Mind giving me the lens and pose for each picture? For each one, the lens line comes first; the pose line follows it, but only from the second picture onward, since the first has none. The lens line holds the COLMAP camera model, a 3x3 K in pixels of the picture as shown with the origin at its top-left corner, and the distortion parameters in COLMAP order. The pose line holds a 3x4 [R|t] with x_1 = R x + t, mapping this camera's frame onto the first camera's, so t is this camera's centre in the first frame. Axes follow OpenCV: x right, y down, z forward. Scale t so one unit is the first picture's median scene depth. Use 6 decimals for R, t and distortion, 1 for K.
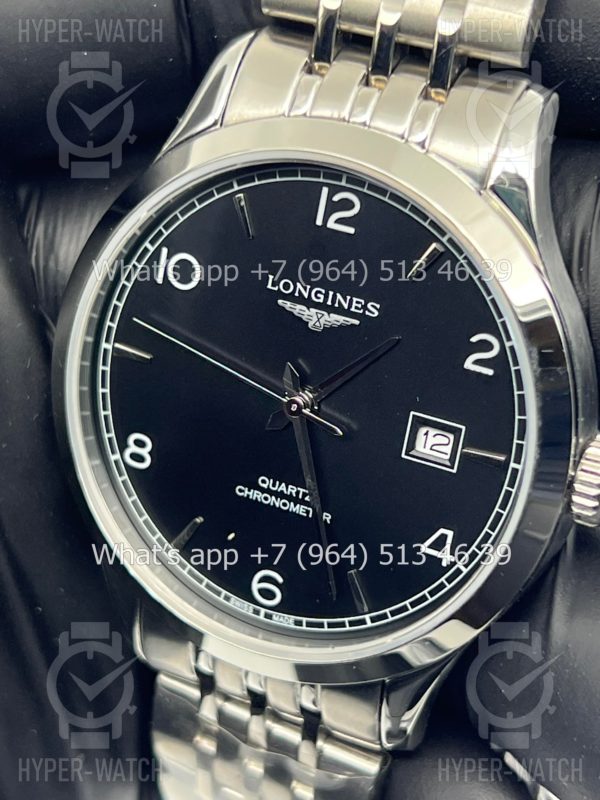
lens RADIAL K [[1821.8, 0, 316.3], [0, 1821.8, 392.2], [0, 0, 1]] dist [0.258049, 0.000000]
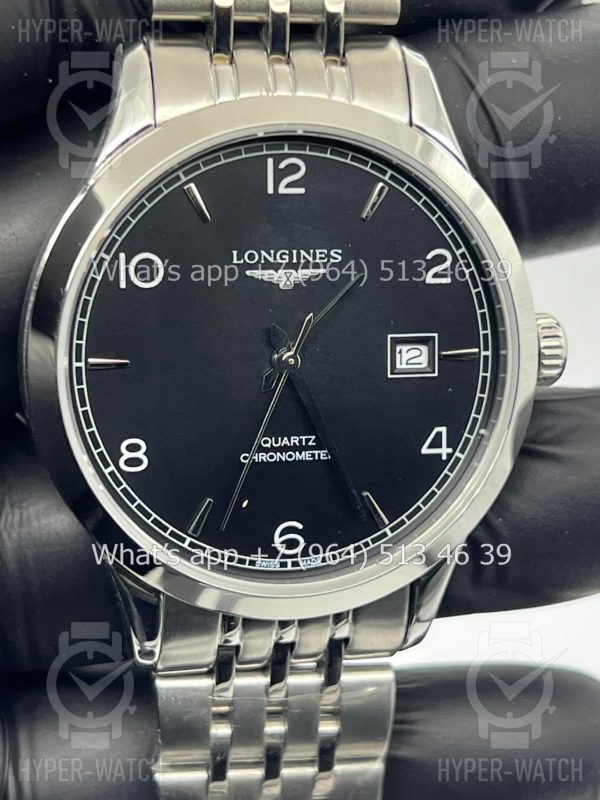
lens RADIAL K [[1821.8, 0, 297.6], [0, 1821.8, 404.1], [0, 0, 1]] dist [0.258049, 0.000000]
pose [[0.778122, -0.245196, 0.578278, -0.650209], [0.298455, 0.954419, 0.003088, 0.030871], [-0.552676, 0.170187, 0.815834, 0.111639]]
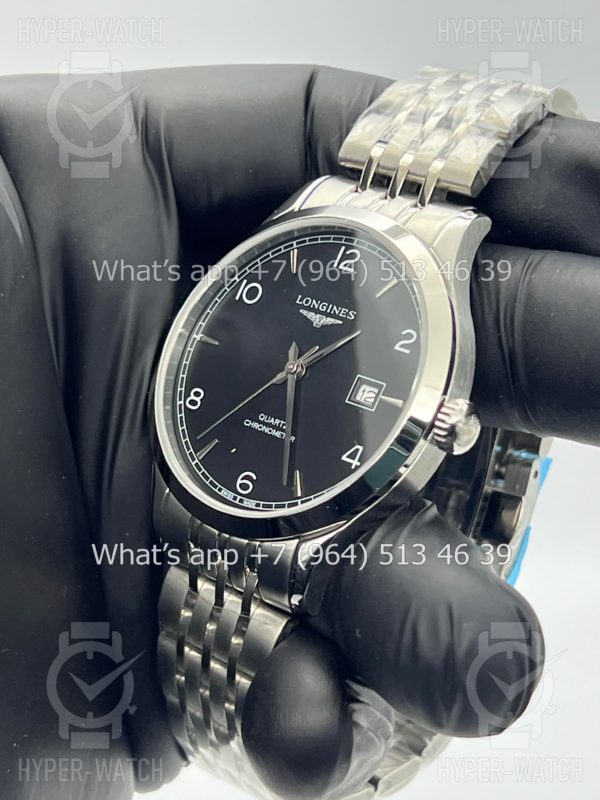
lens RADIAL K [[1821.8, 0, 294.3], [0, 1821.8, 403.1], [0, 0, 1]] dist [0.258049, 0.000000]
pose [[0.954277, 0.207090, -0.215568, 0.345019], [-0.278482, 0.877997, -0.389319, 0.663469], [0.108644, 0.431550, 0.895523, -0.424758]]
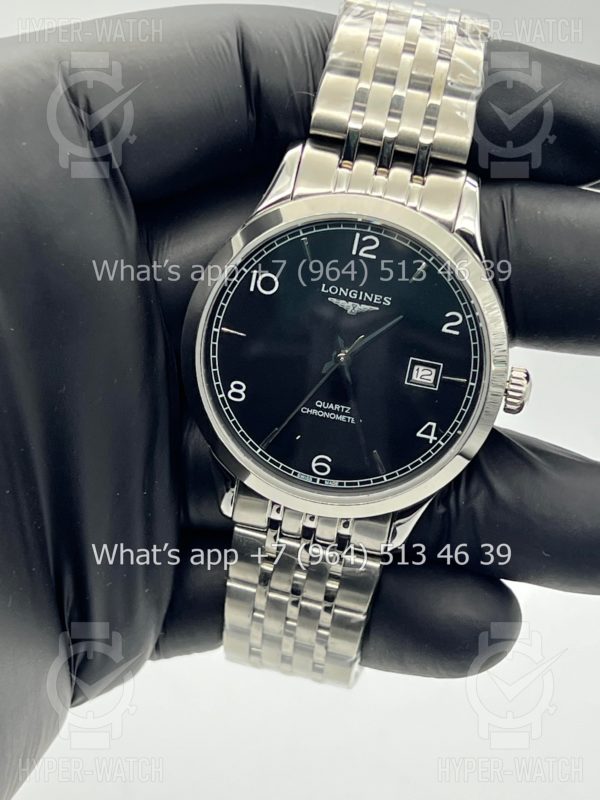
lens RADIAL K [[1821.8, 0, 303.8], [0, 1821.8, 404.4], [0, 0, 1]] dist [0.258049, 0.000000]
pose [[0.956348, -0.065982, 0.284684, -0.548484], [0.056507, 0.997544, 0.041379, -0.022950], [-0.286715, -0.023486, 0.957728, -0.662359]]
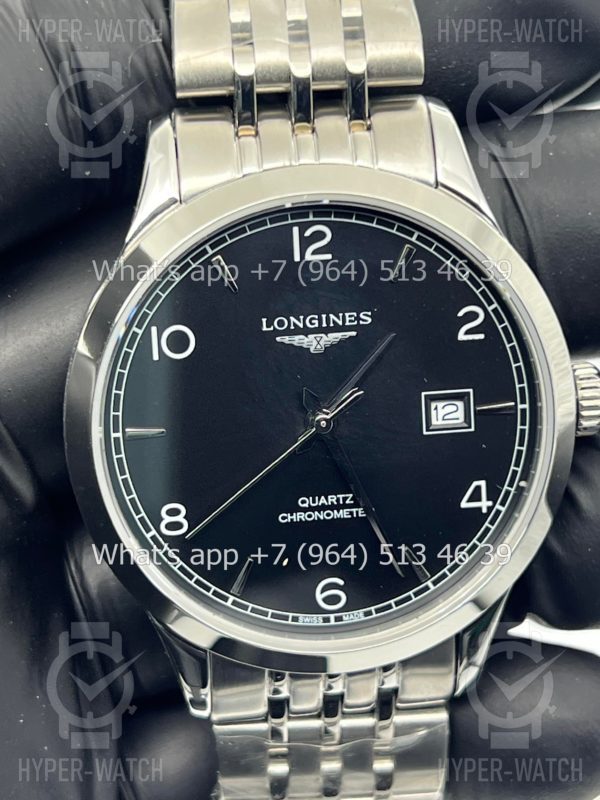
lens RADIAL K [[1821.8, 0, 304.3], [0, 1821.8, 403.1], [0, 0, 1]] dist [0.258049, 0.000000]
pose [[0.843279, -0.293772, 0.450087, -0.522295], [0.326879, 0.945056, 0.004401, -0.012418], [-0.426650, 0.143413, 0.892974, 0.007675]]
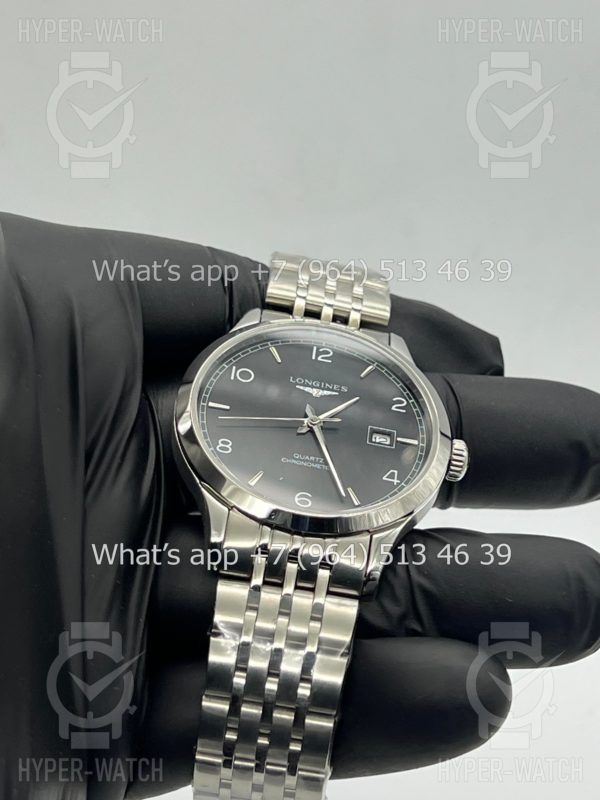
lens RADIAL K [[1821.8, 0, 297.1], [0, 1821.8, 401.1], [0, 0, 1]] dist [0.258049, 0.000000]
pose [[0.833841, 0.293791, 0.467329, -0.997088], [0.183088, 0.651483, -0.736240, 1.507839], [-0.520758, 0.699469, 0.489443, -0.007266]]
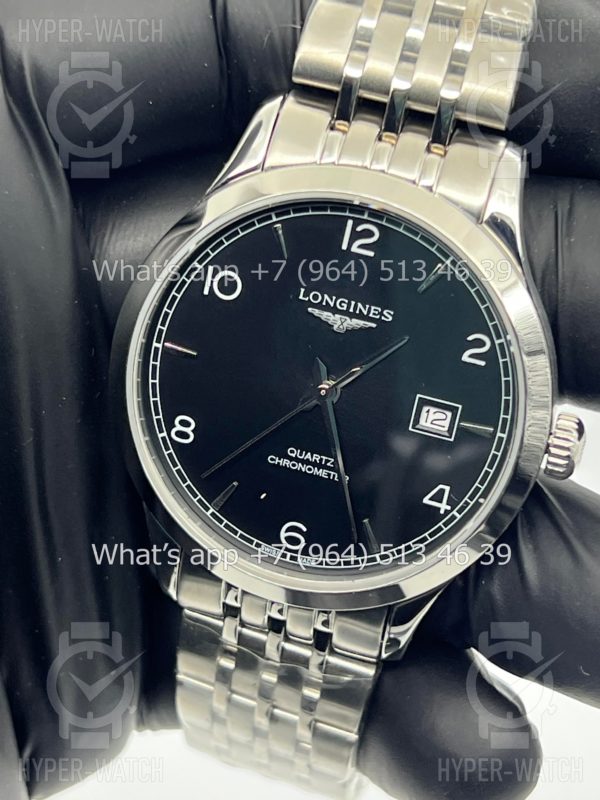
lens RADIAL K [[1821.8, 0, 299.6], [0, 1821.8, 392.9], [0, 0, 1]] dist [0.258049, 0.000000]
pose [[0.979989, -0.016984, 0.198326, -0.281174], [0.013730, 0.999748, 0.017774, -0.014333], [-0.198577, -0.014695, 0.979975, -0.241576]]
